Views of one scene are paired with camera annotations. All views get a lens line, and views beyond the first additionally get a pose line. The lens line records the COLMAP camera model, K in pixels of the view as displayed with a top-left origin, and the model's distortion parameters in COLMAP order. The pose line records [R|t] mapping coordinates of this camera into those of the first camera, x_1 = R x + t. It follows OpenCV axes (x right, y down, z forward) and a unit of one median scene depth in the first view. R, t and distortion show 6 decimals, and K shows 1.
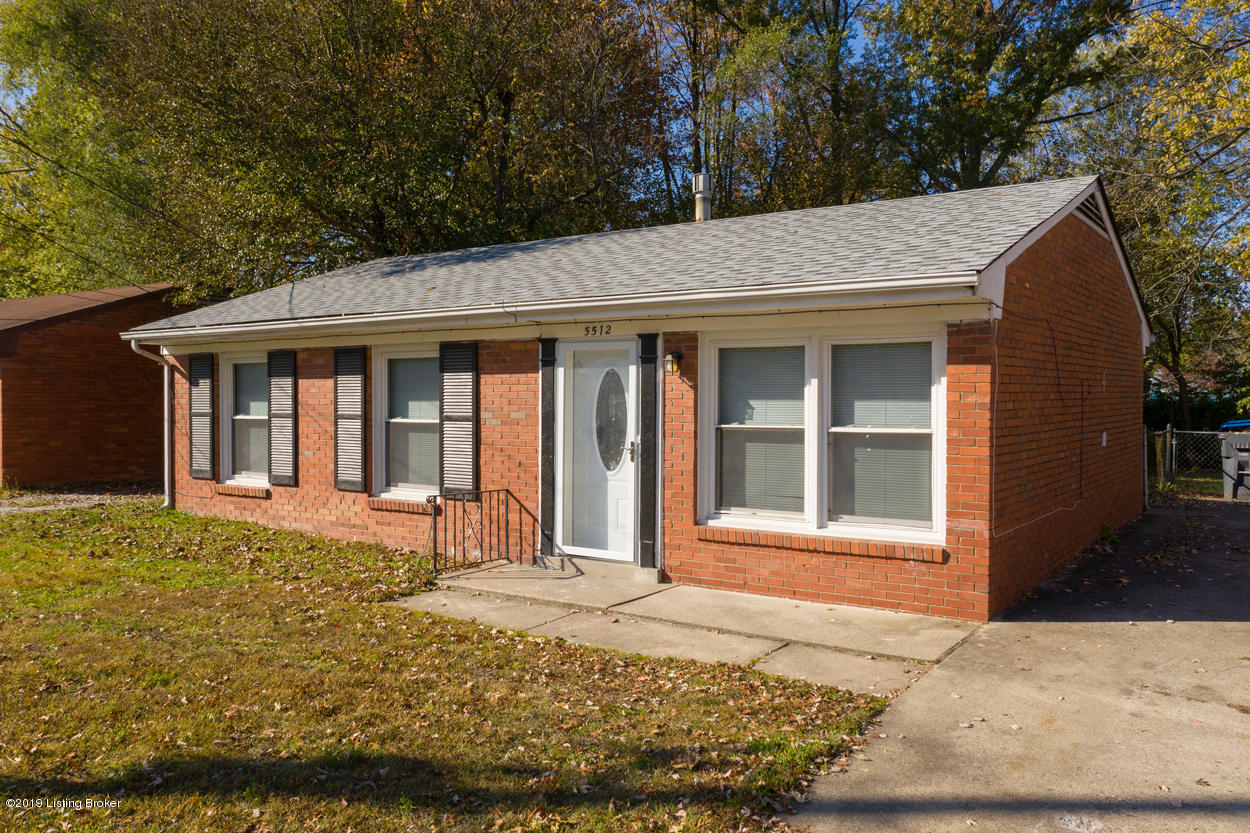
lens RADIAL K [[987.3, 0, 626.5], [0, 987.3, 413.2], [0, 0, 1]] dist [-0.009169, 0.003670]
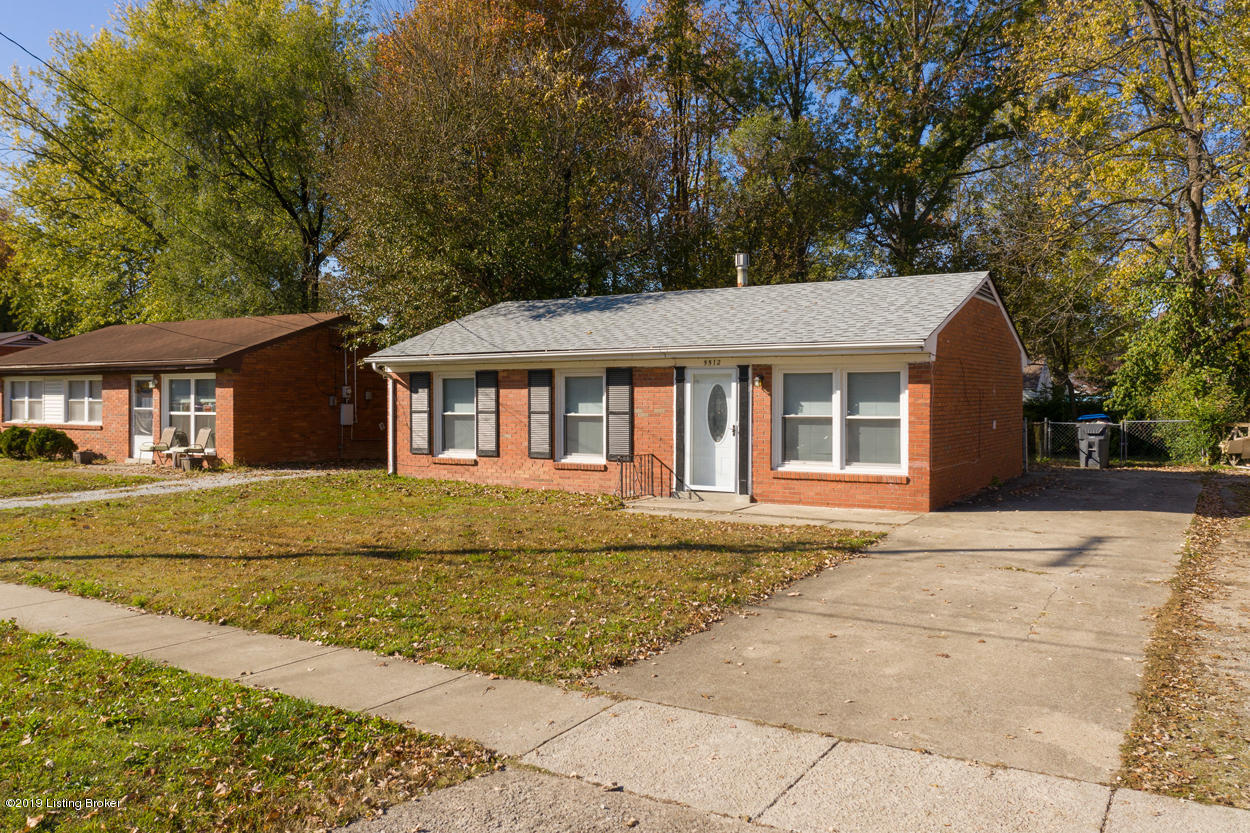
lens RADIAL K [[987.3, 0, 623.7], [0, 987.3, 413.8], [0, 0, 1]] dist [-0.009169, 0.003670]
pose [[0.998180, -0.002254, 0.060255, -0.281081], [0.002343, 0.999996, -0.001408, 0.009673], [-0.060251, 0.001546, 0.998182, -0.726054]]
